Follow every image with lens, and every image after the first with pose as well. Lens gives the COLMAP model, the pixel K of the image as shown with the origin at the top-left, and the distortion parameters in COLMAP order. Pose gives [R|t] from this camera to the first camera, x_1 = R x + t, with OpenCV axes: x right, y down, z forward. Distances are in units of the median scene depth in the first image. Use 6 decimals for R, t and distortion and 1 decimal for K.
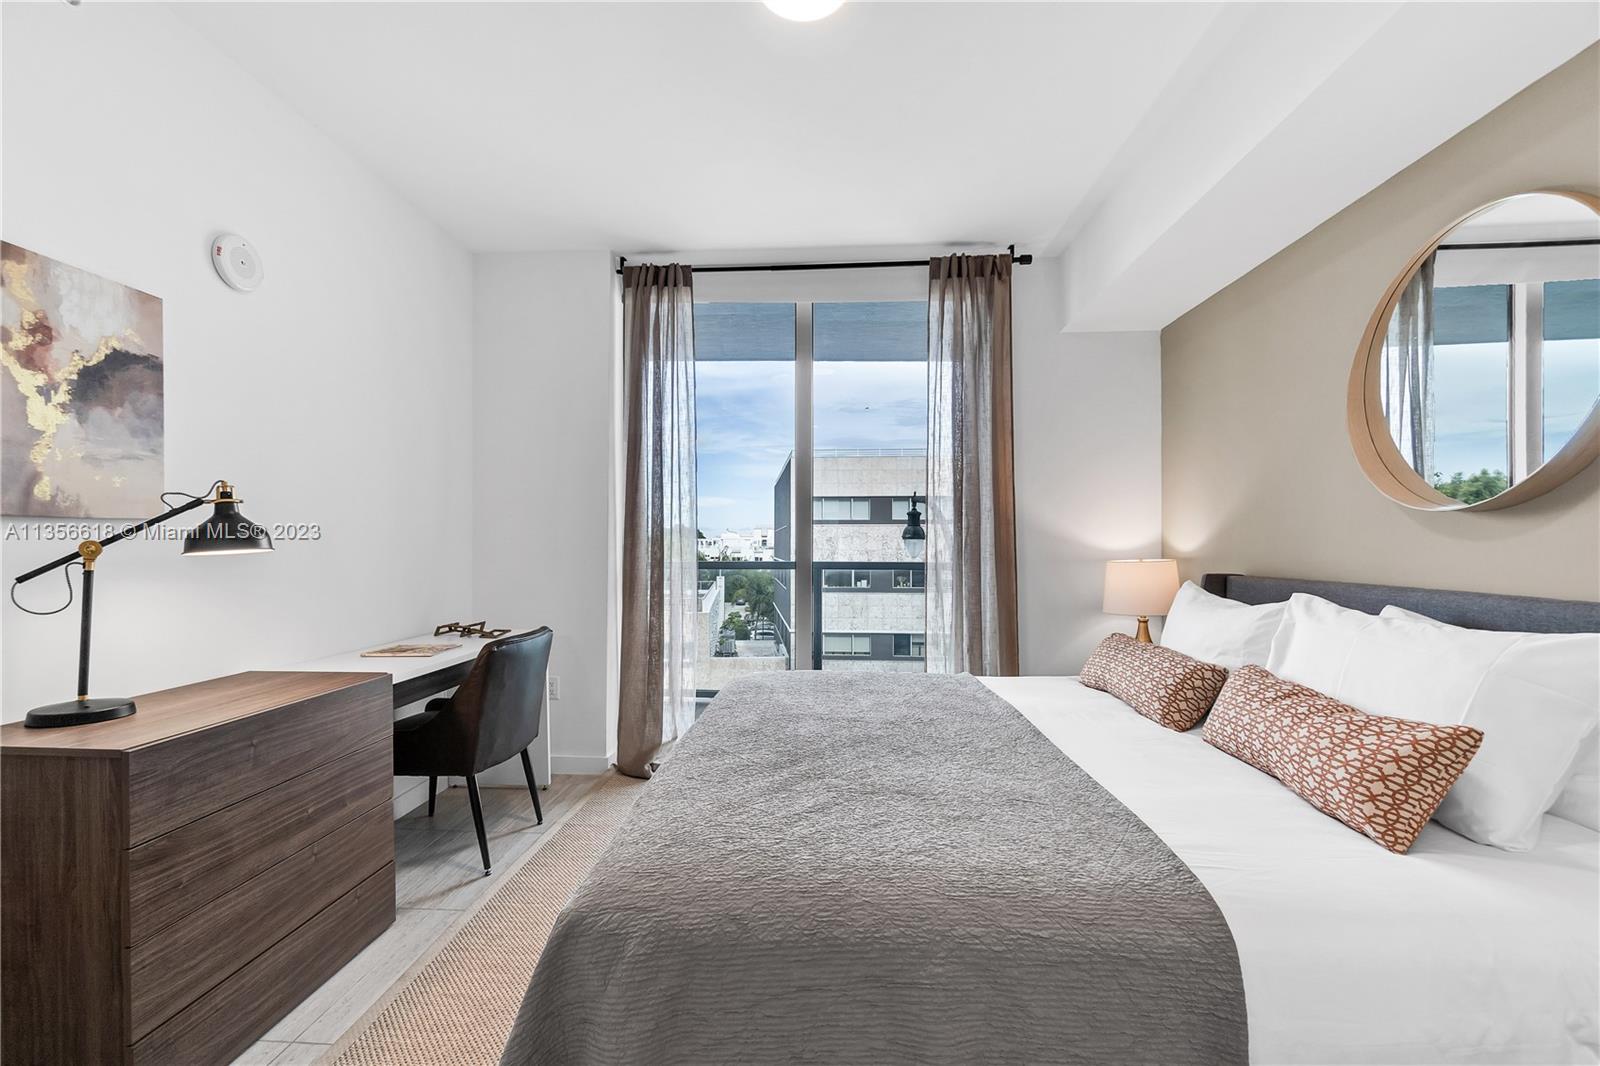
lens RADIAL K [[703.2, 0, 792.2], [0, 703.2, 538.8], [0, 0, 1]] dist [-0.000646, 0.000004]
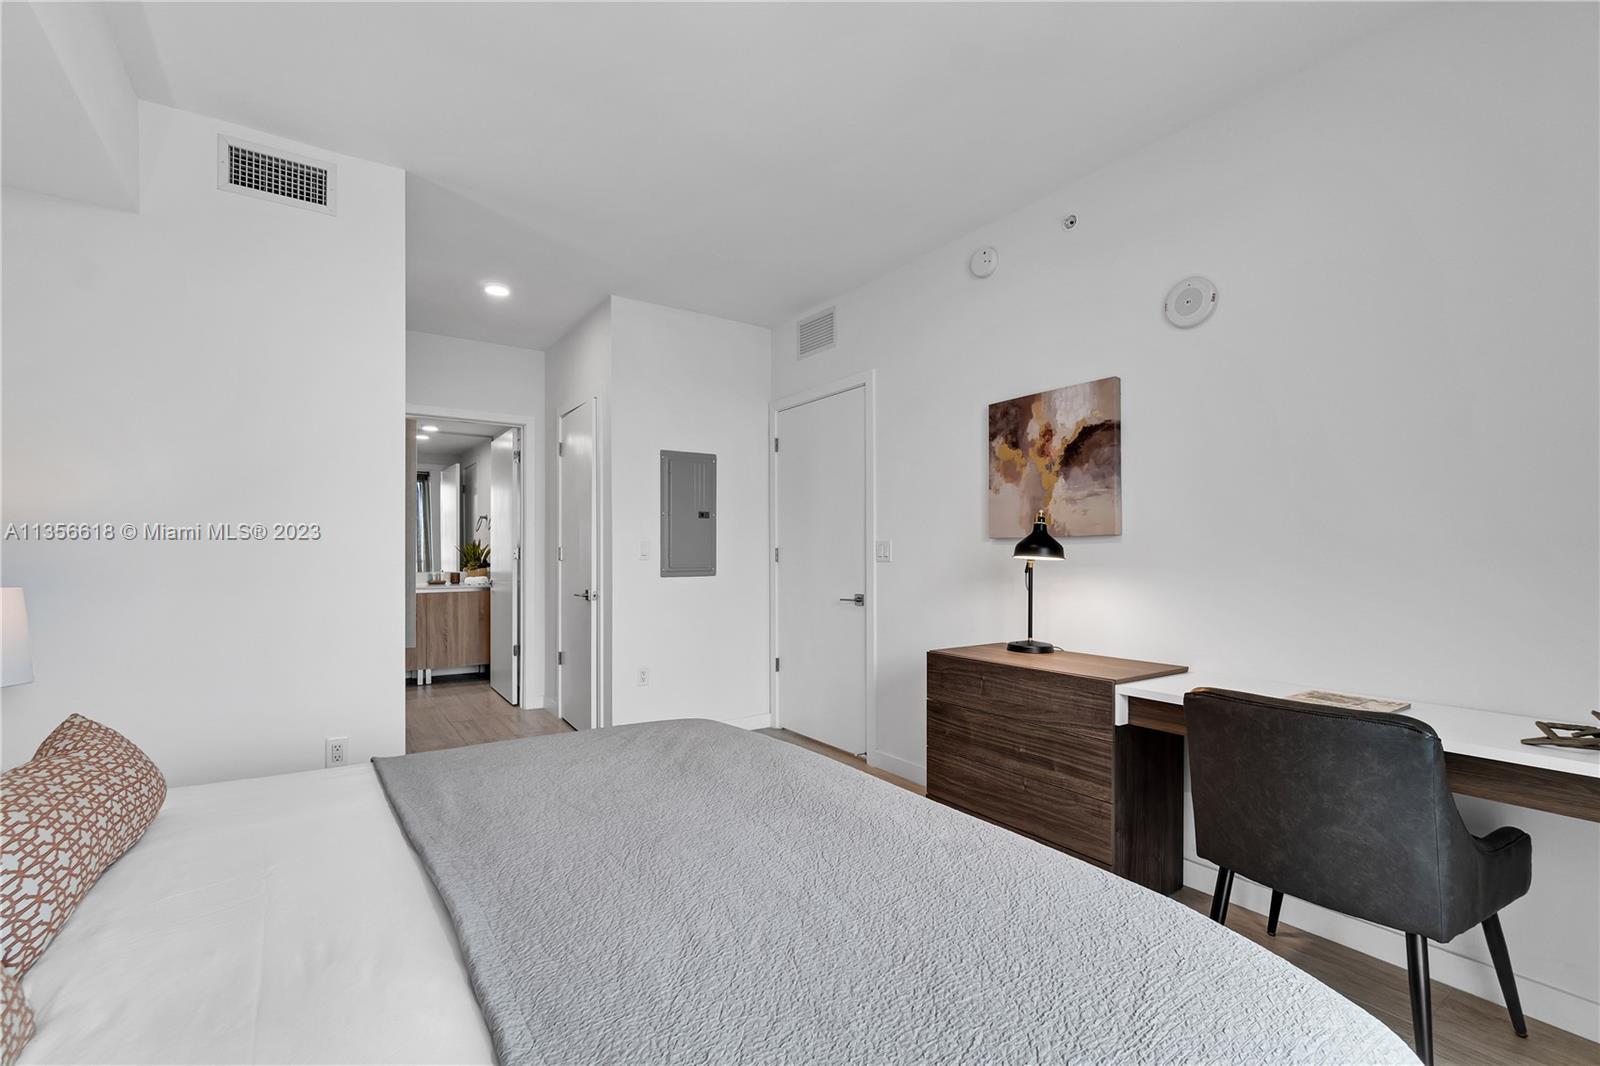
lens RADIAL K [[698.0, 0, 793.8], [0, 698.0, 534.5], [0, 0, 1]] dist [-0.000894, 0.000088]
pose [[-0.791587, -0.014263, -0.610890, 0.436892], [0.005186, 0.999535, -0.030057, 0.010525], [0.611034, -0.026961, -0.791145, 1.632844]]
